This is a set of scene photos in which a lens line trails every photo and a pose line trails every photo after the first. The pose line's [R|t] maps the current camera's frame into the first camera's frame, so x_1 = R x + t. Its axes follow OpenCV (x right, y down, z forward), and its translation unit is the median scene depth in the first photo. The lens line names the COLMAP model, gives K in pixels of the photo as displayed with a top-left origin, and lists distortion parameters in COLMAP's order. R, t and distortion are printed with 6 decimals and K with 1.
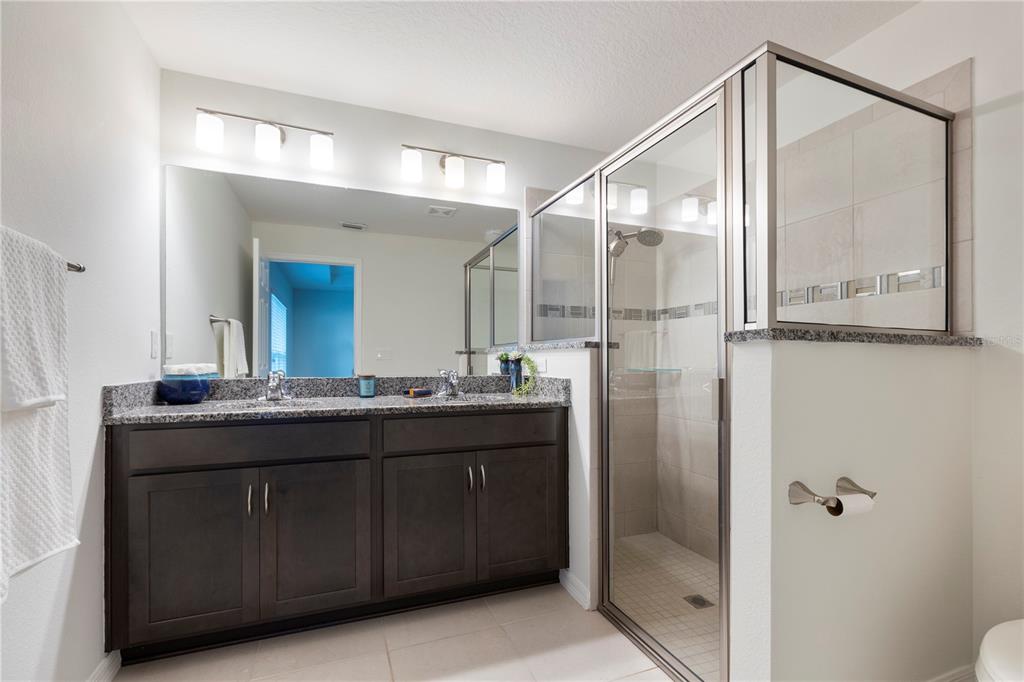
lens RADIAL K [[466.0, 0, 509.9], [0, 466.0, 355.9], [0, 0, 1]] dist [0.000955, -0.001211]
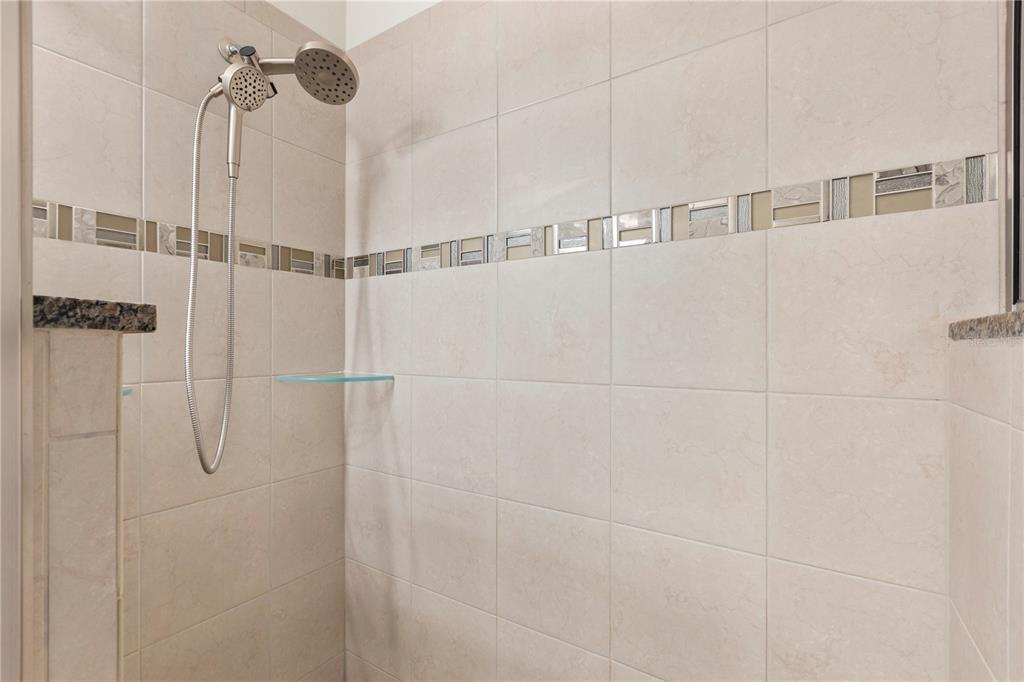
lens RADIAL K [[466.0, 0, 509.3], [0, 466.0, 341.6], [0, 0, 1]] dist [0.000955, -0.001211]
pose [[0.812595, 0.003625, 0.582818, 0.173310], [-0.003323, 0.999993, -0.001587, -0.007980], [-0.582819, -0.000648, 0.812601, 0.510621]]
